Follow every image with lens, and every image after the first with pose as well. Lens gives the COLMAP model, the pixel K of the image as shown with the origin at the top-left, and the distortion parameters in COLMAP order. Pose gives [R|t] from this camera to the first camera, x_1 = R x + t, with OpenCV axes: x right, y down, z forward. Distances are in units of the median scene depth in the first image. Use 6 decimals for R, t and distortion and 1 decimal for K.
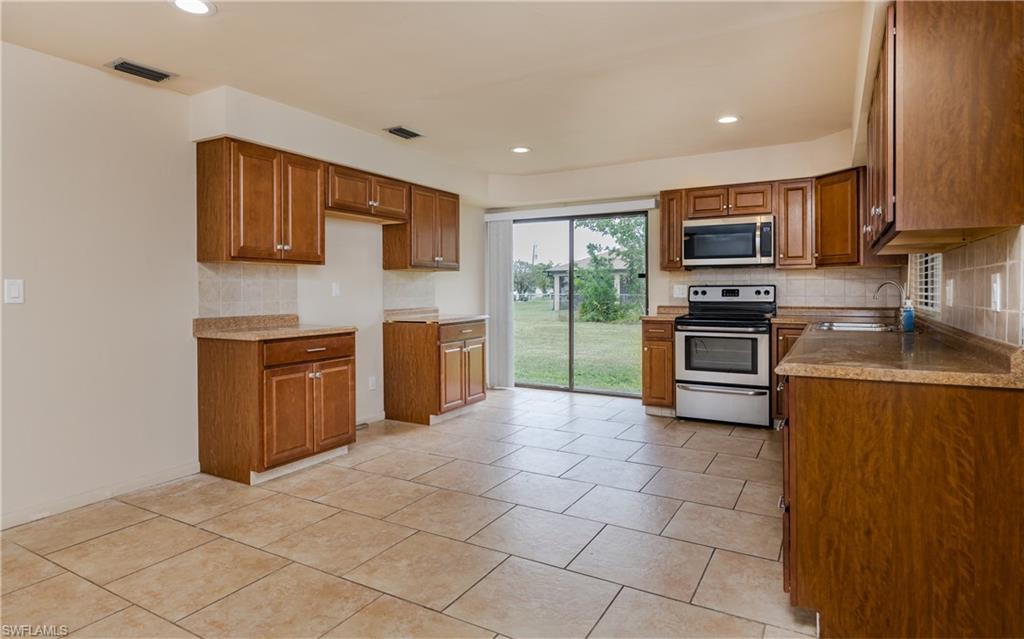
lens RADIAL K [[556.1, 0, 514.8], [0, 556.1, 292.1], [0, 0, 1]] dist [0.001095, -0.000892]
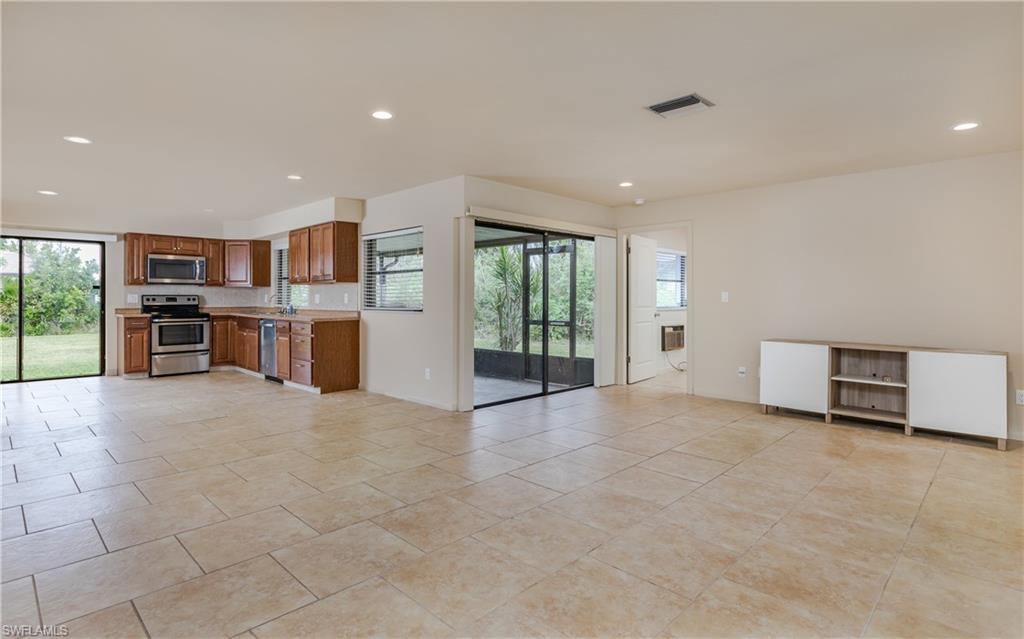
lens RADIAL K [[516.7, 0, 502.0], [0, 516.7, 297.7], [0, 0, 1]] dist [-0.009105, -0.000071]
pose [[0.251530, 0.004816, 0.967838, -0.878990], [0.003094, 0.999979, -0.005780, 0.007969], [-0.967845, 0.004448, 0.251510, -0.355120]]
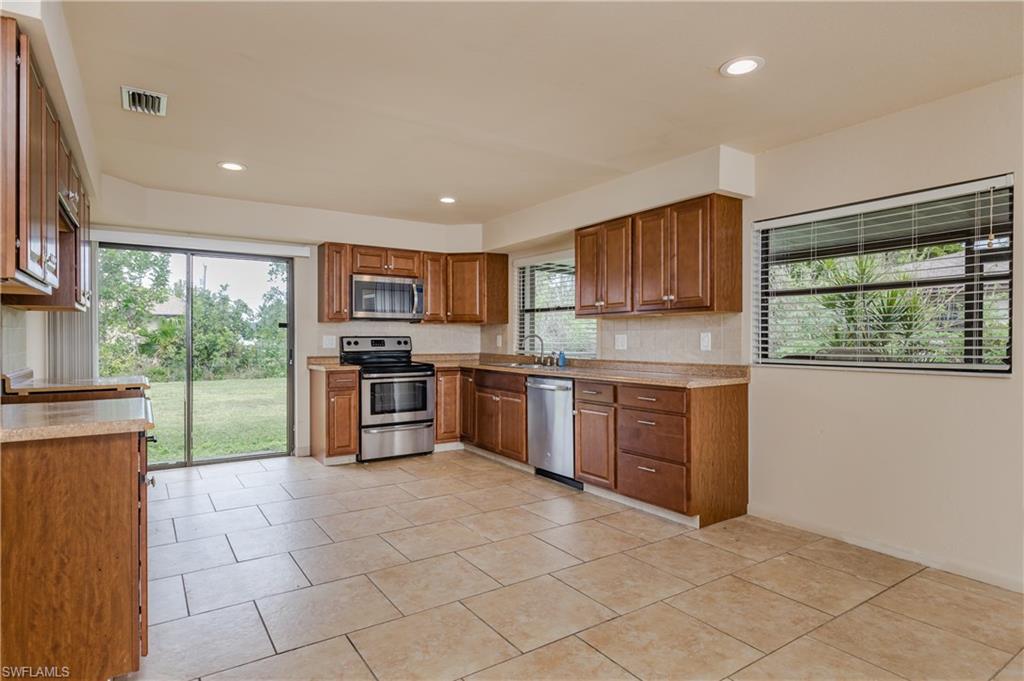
lens RADIAL K [[554.4, 0, 505.7], [0, 554.4, 339.9], [0, 0, 1]] dist [-0.017282, -0.000112]
pose [[0.444938, 0.002824, 0.895557, -0.512914], [0.002437, 0.999988, -0.004365, 0.000214], [-0.895558, 0.004125, 0.444926, 0.279230]]
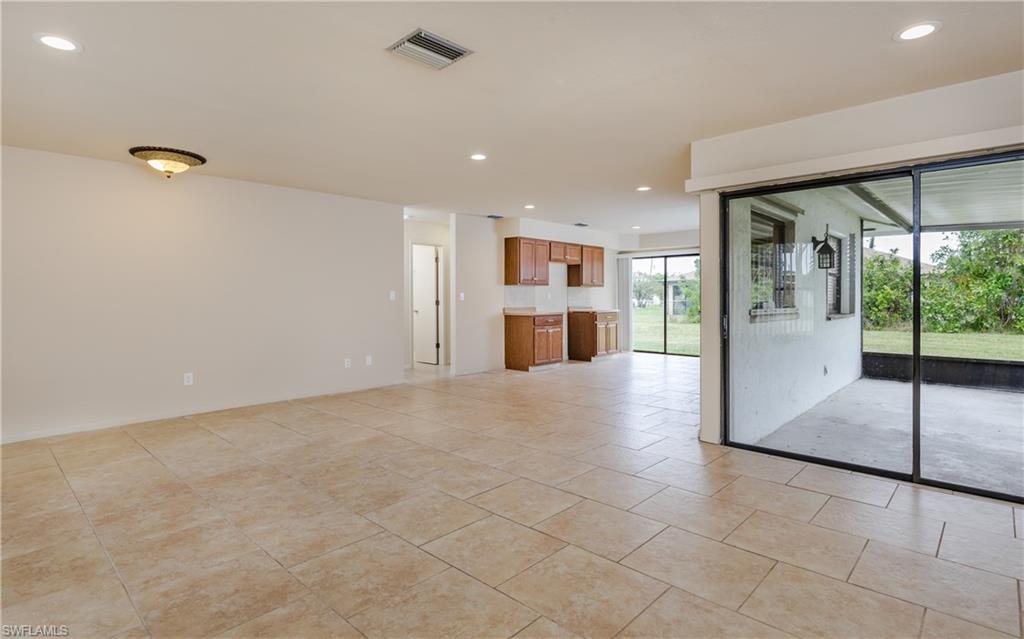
lens RADIAL K [[516.7, 0, 519.3], [0, 516.7, 294.8], [0, 0, 1]] dist [-0.009105, -0.000071]
pose [[0.976136, 0.001165, -0.217155, 0.003639], [-0.003126, 0.999957, -0.008687, 0.006398], [0.217136, 0.009158, 0.976098, -0.887110]]
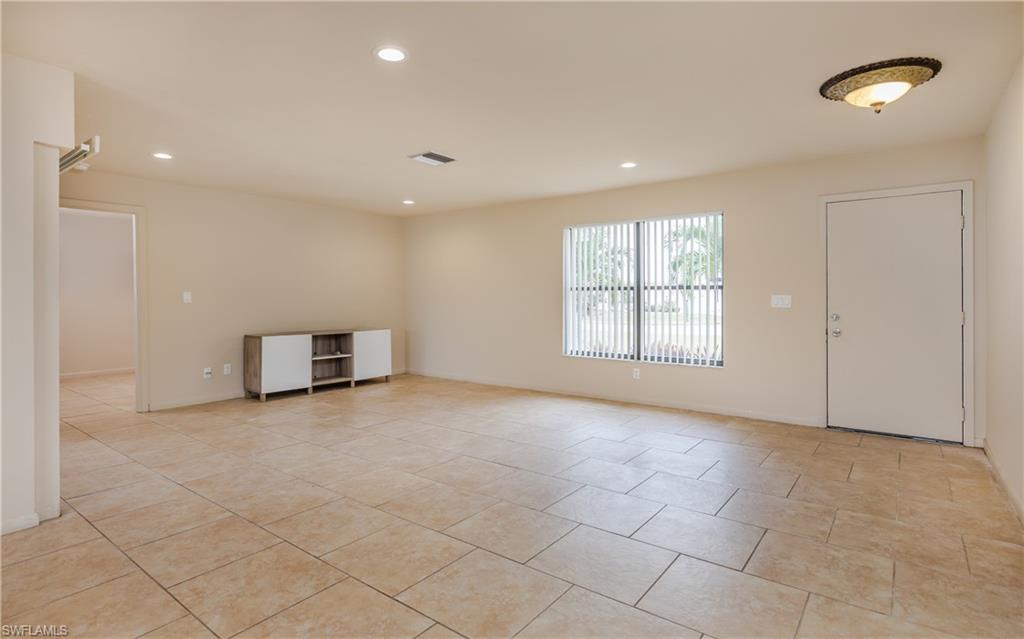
lens RADIAL K [[516.7, 0, 508.1], [0, 516.7, 295.4], [0, 0, 1]] dist [-0.009105, -0.000071]
pose [[-0.990631, 0.008336, 0.136308, -0.441402], [0.009007, 0.999950, 0.004306, -0.000905], [-0.136266, 0.005493, -0.990657, 0.461475]]
